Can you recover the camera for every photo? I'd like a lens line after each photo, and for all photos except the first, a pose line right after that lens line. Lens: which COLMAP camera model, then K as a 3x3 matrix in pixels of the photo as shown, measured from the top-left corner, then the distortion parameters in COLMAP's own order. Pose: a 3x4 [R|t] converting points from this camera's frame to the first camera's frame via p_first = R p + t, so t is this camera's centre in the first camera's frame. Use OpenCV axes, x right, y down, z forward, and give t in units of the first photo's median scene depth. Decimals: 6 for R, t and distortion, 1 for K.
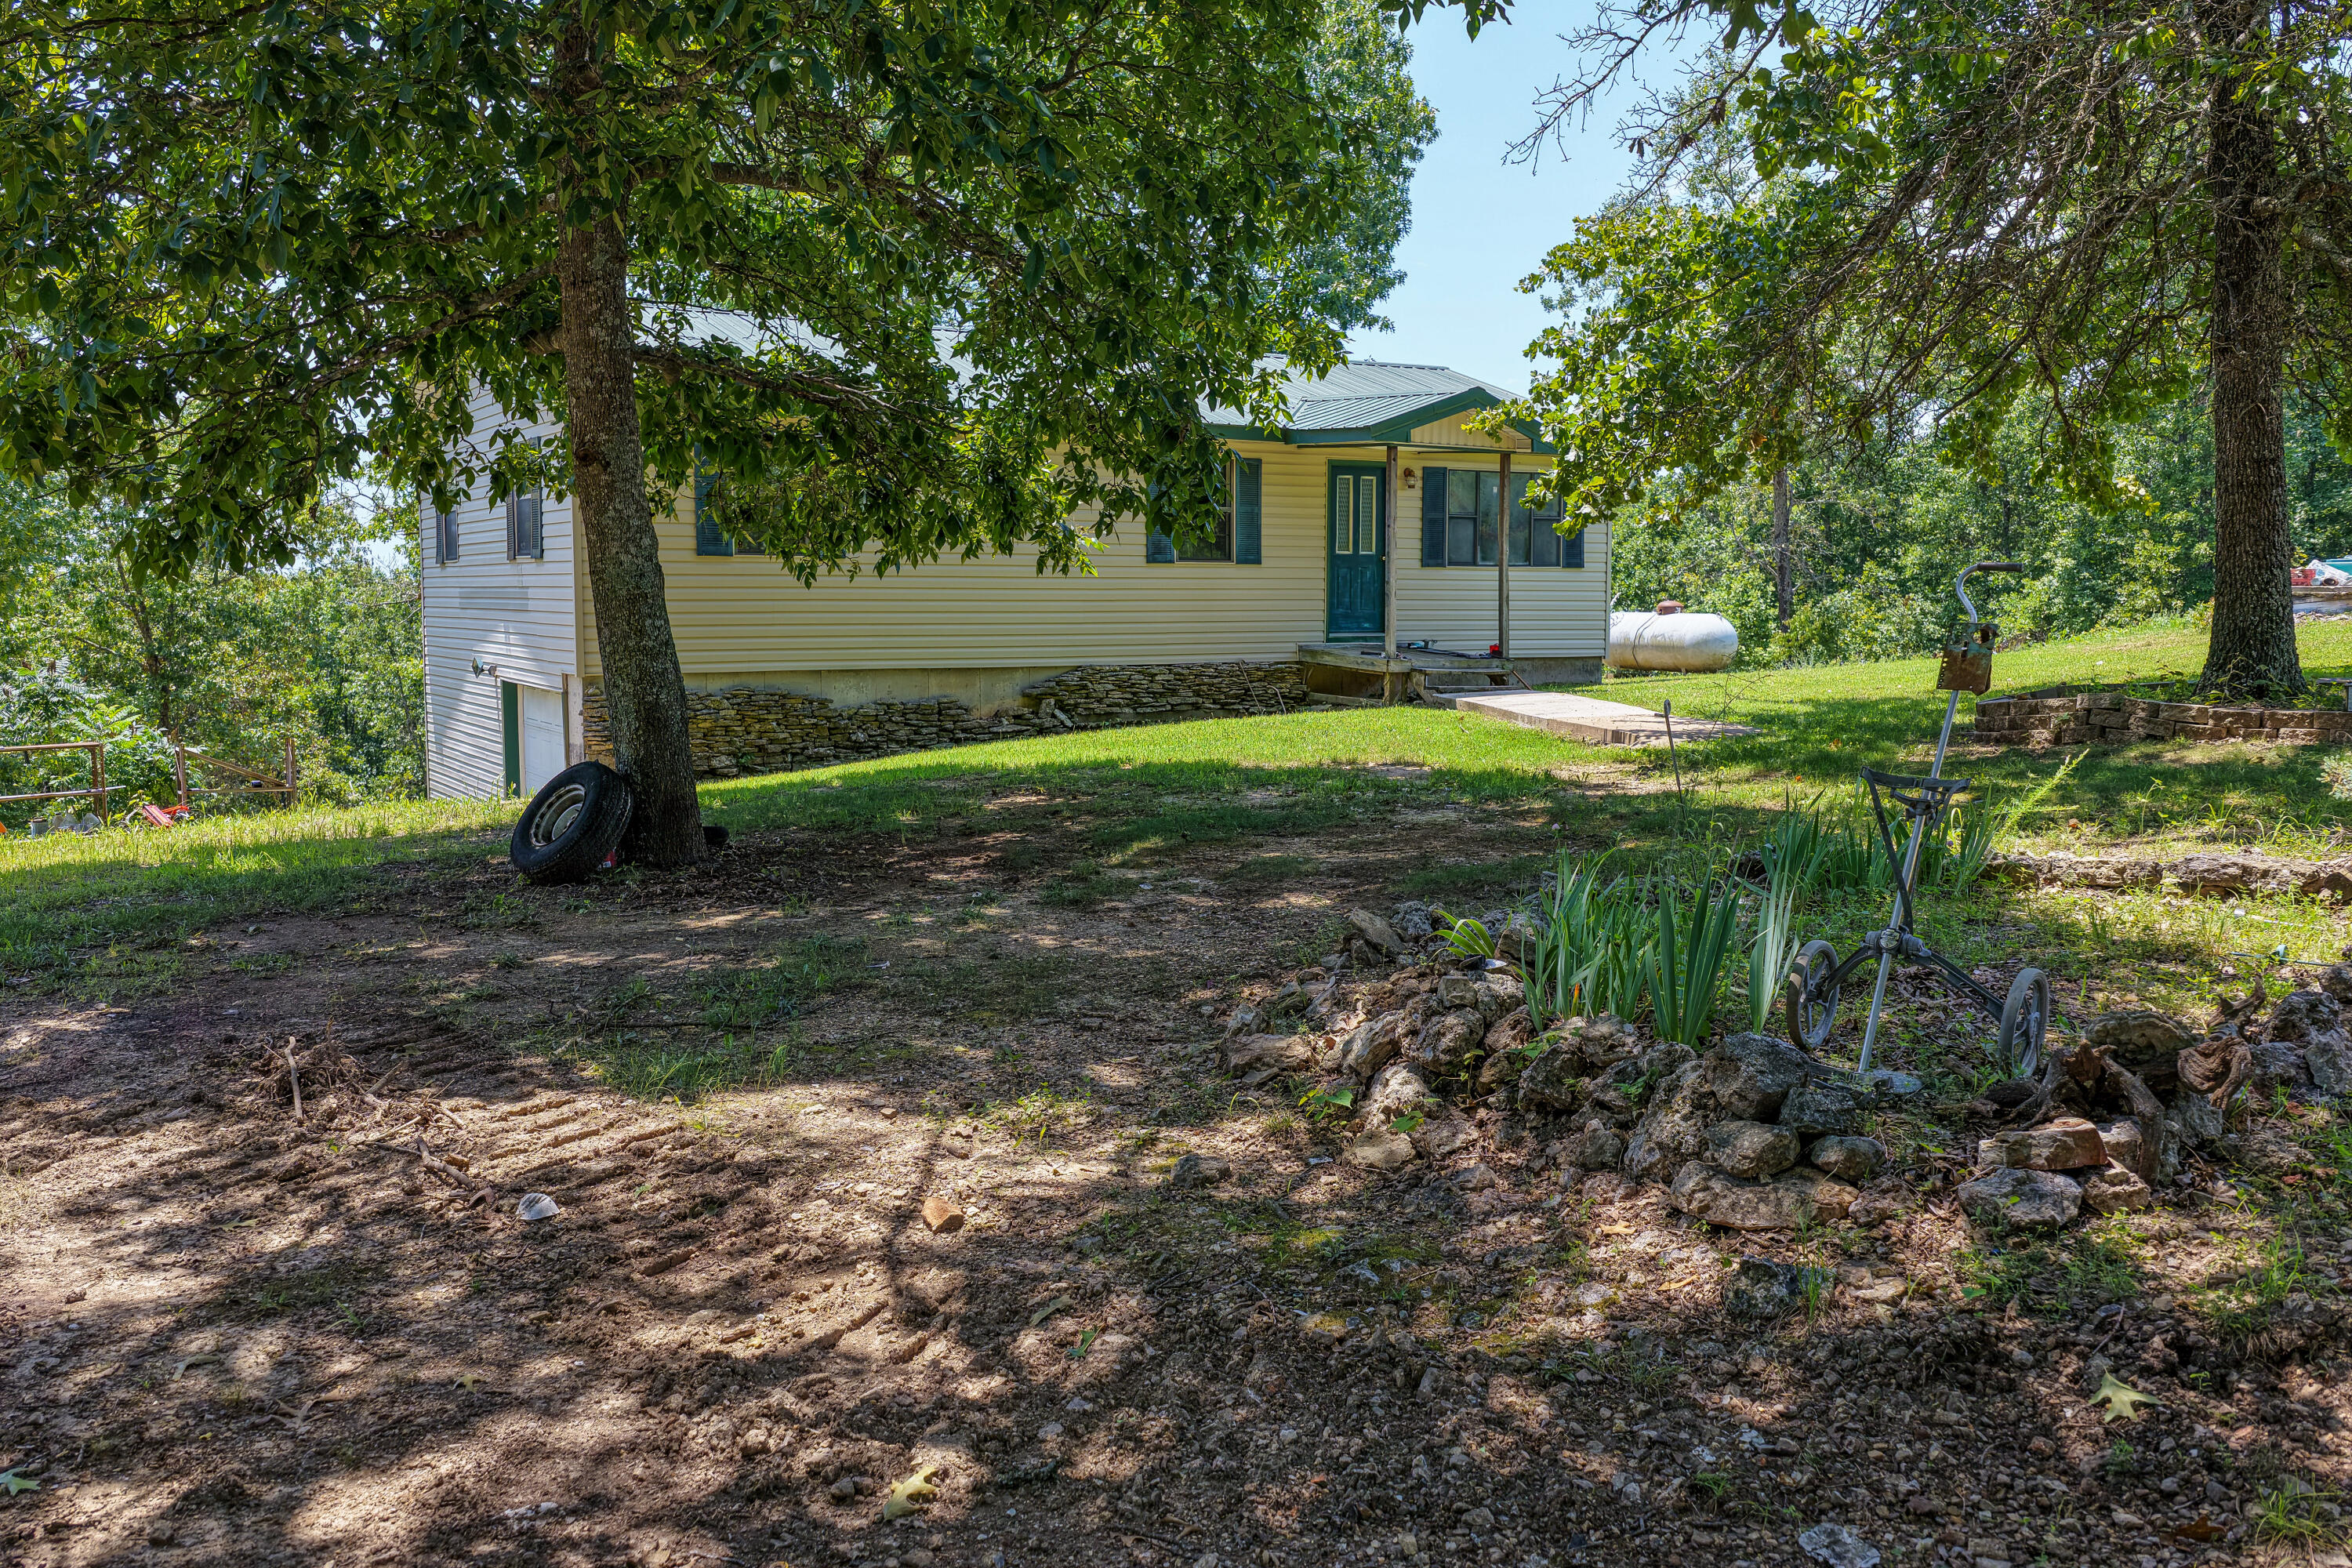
lens RADIAL K [[1983.3, 0, 1180.5], [0, 1983.3, 791.5], [0, 0, 1]] dist [0.028295, 0.008570]
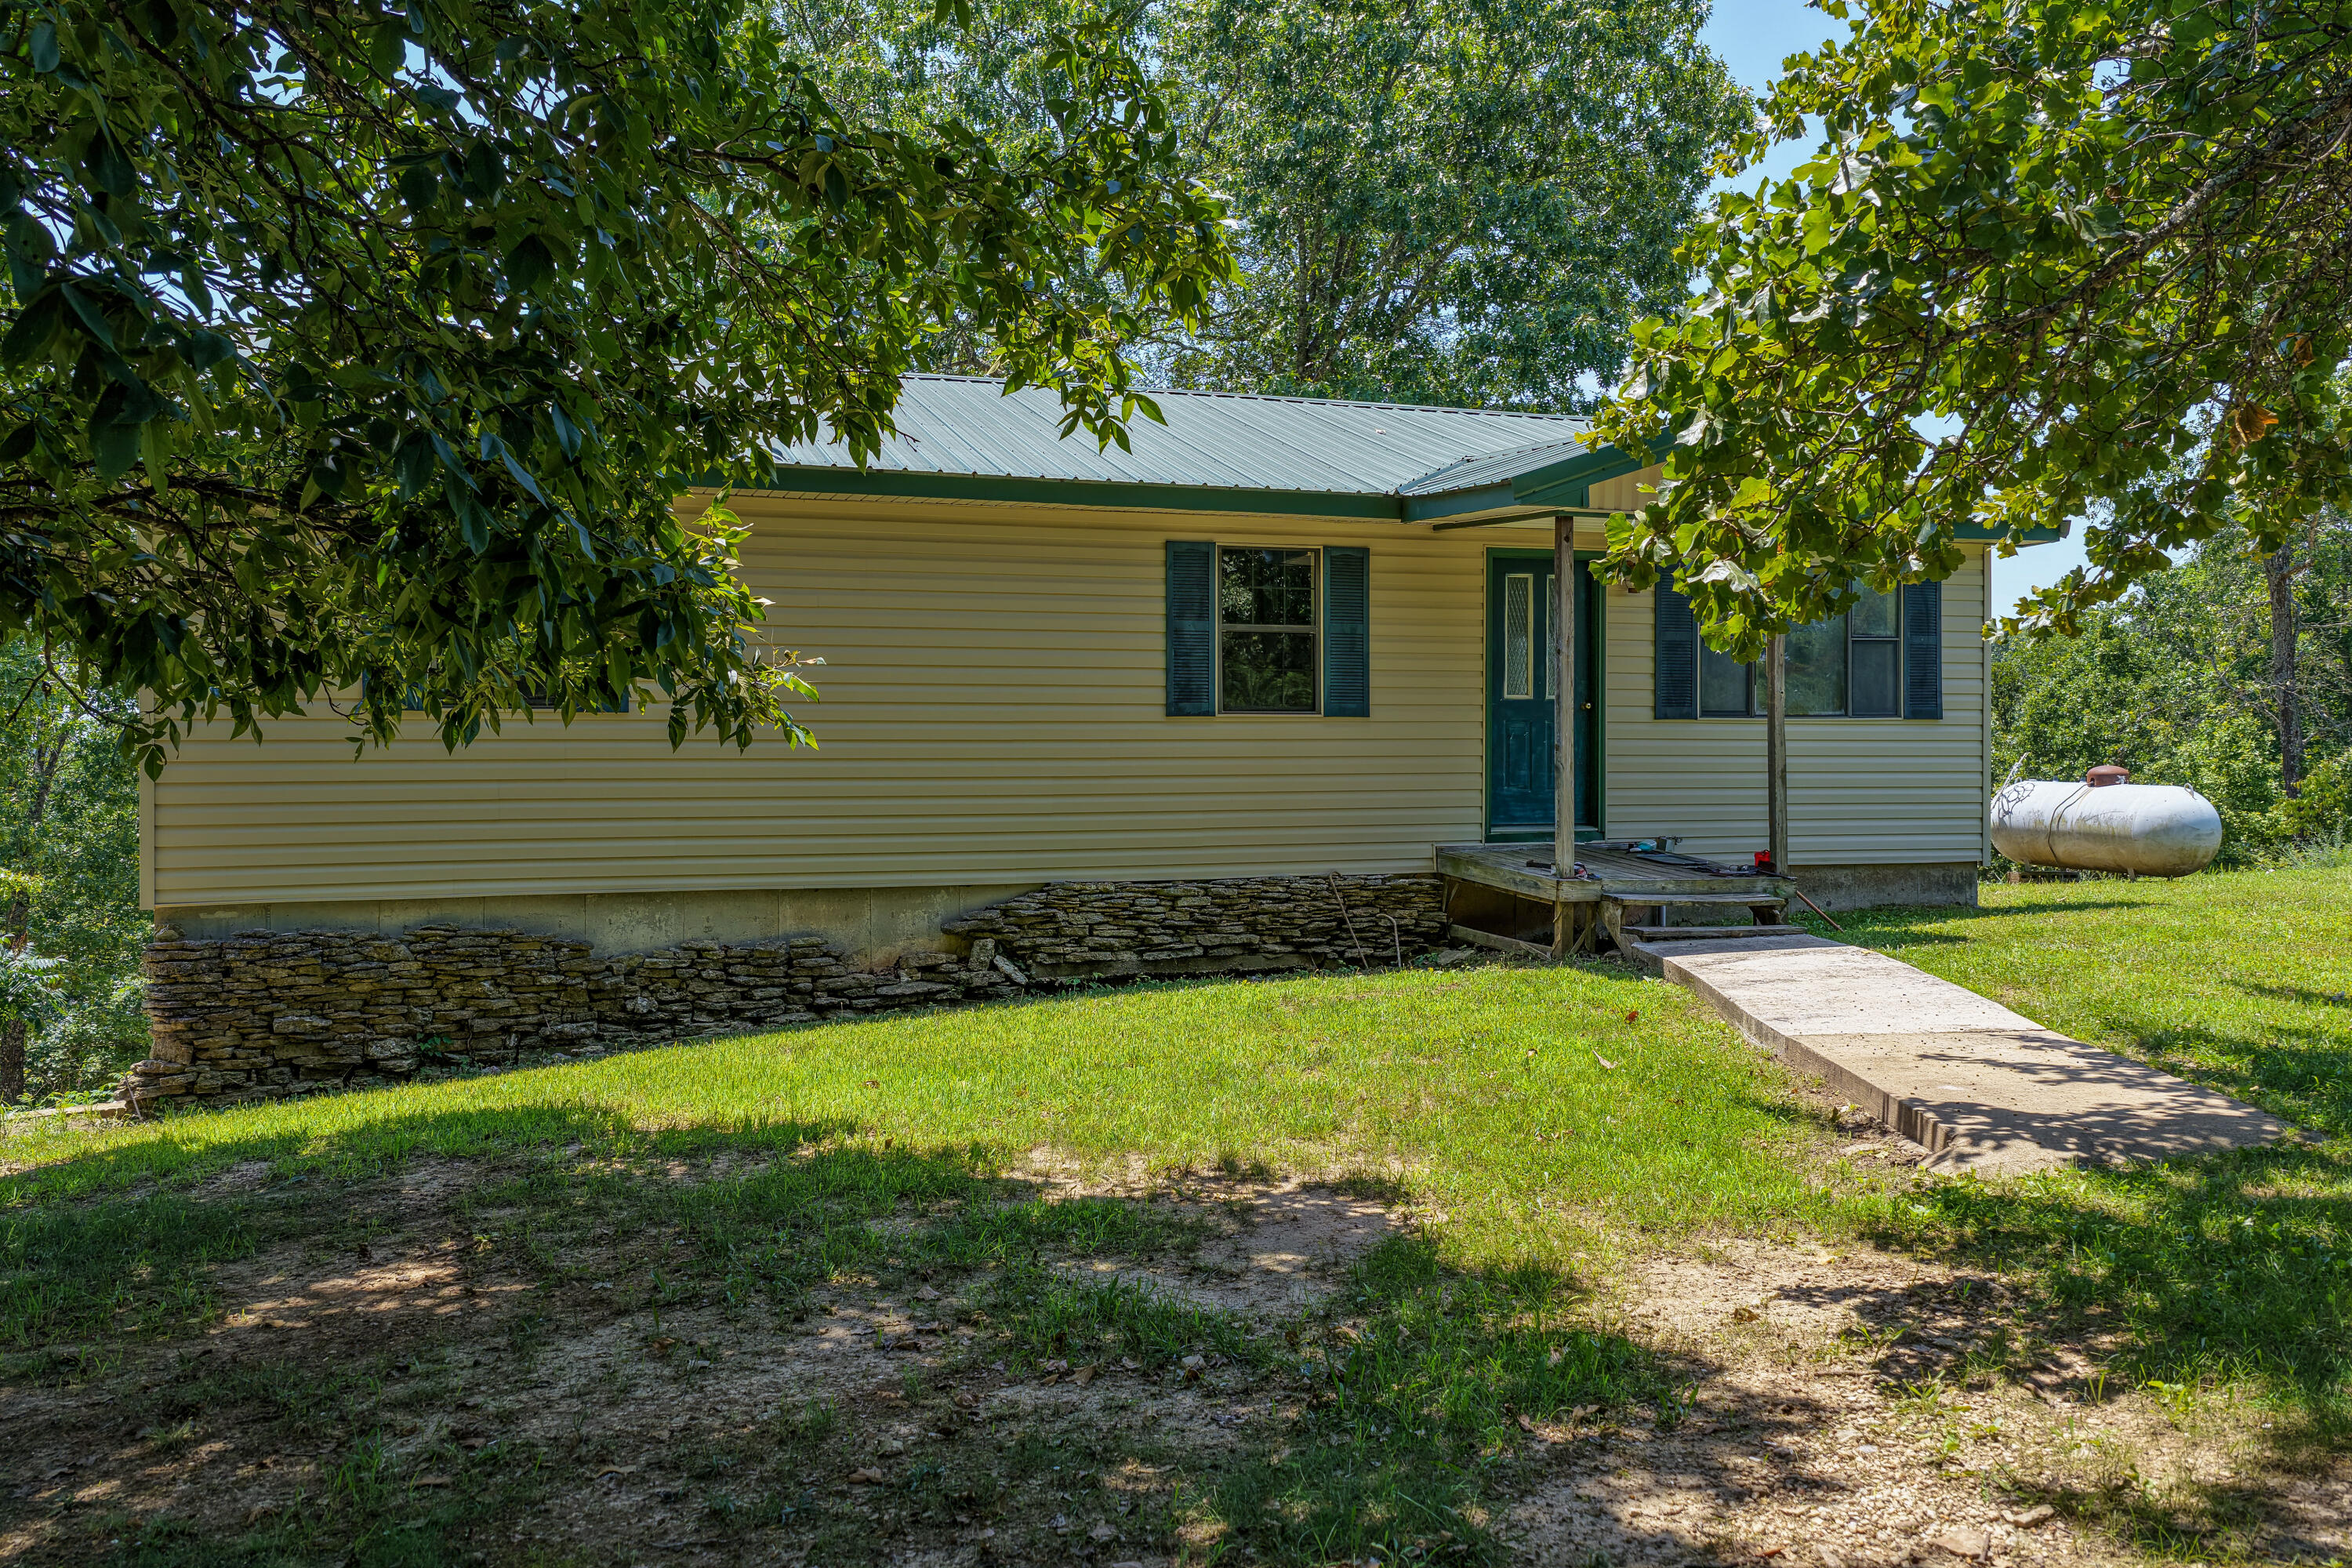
lens RADIAL K [[1983.3, 0, 1165.7], [0, 1983.3, 772.7], [0, 0, 1]] dist [0.028295, 0.008570]
pose [[0.976914, 0.001013, -0.213630, 0.111165], [-0.018617, 0.996588, -0.080411, -0.046600], [0.212820, 0.082532, 0.973600, 0.388219]]
